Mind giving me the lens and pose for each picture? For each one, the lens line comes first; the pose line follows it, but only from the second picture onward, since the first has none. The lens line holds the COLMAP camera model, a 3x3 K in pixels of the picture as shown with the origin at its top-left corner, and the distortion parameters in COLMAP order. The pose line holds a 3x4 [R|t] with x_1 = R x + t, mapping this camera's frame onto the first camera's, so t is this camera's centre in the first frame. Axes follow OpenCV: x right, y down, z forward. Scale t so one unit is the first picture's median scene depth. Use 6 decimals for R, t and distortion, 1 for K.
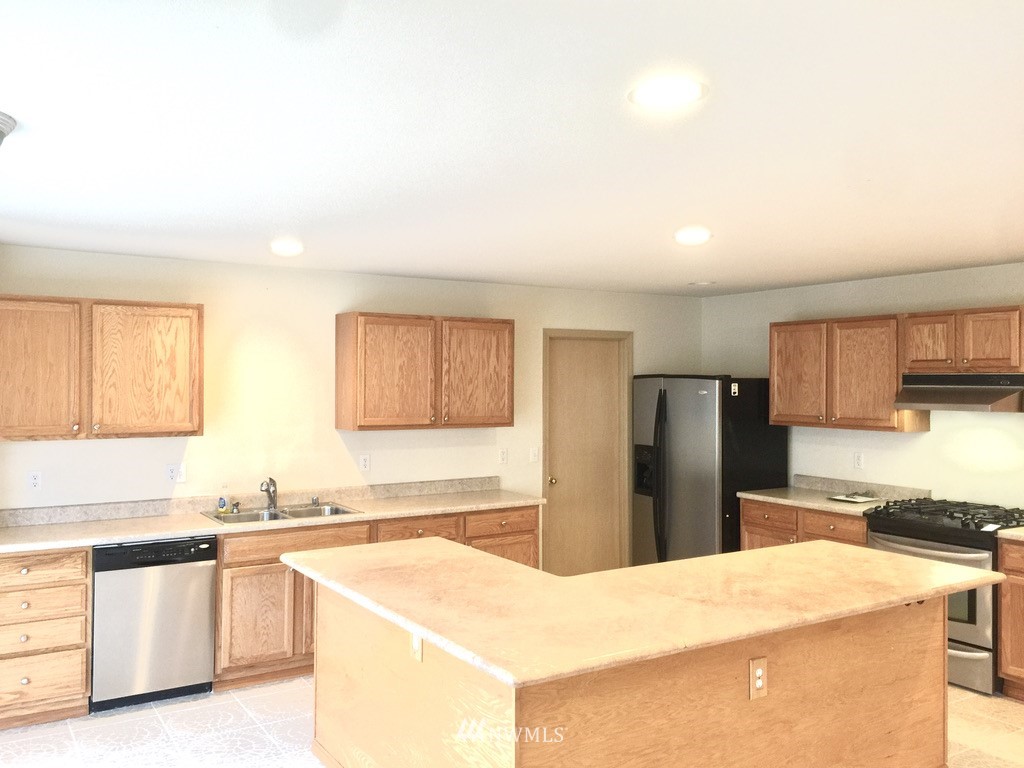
lens RADIAL K [[884.3, 0, 498.6], [0, 884.3, 379.6], [0, 0, 1]] dist [0.086785, -0.079897]
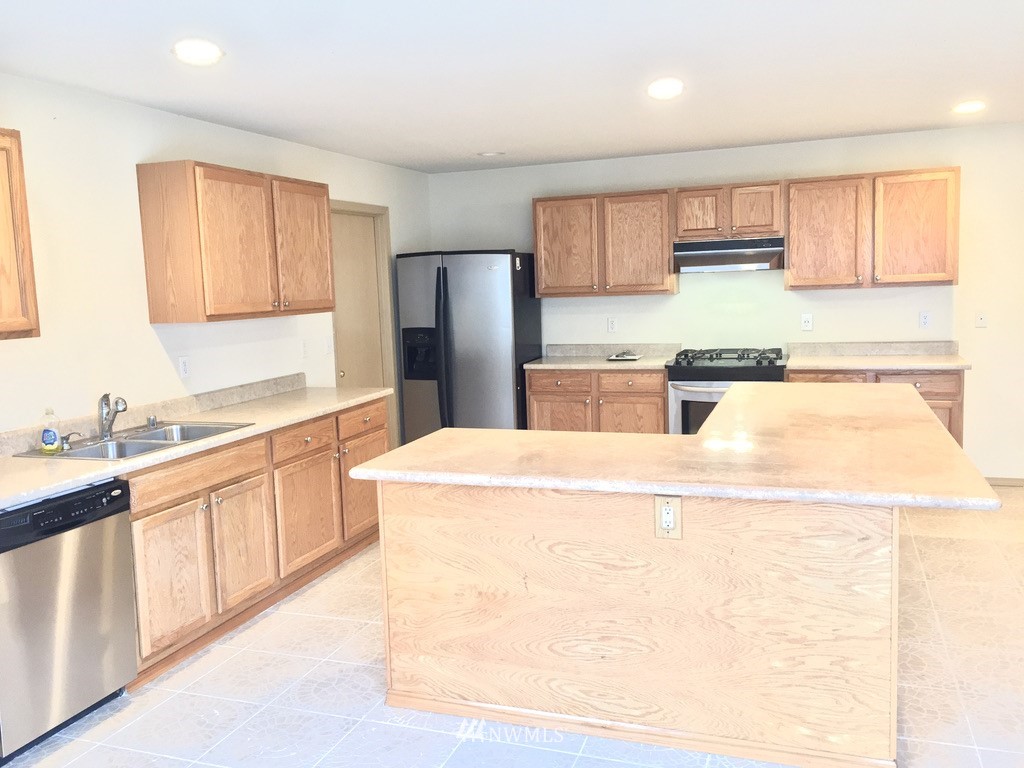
lens RADIAL K [[884.3, 0, 498.6], [0, 884.3, 379.6], [0, 0, 1]] dist [0.086785, -0.079897]
pose [[0.781292, -0.101318, 0.615888, -0.420595], [0.037779, 0.992604, 0.115366, 0.026890], [-0.623022, -0.066866, 0.779341, 0.238053]]
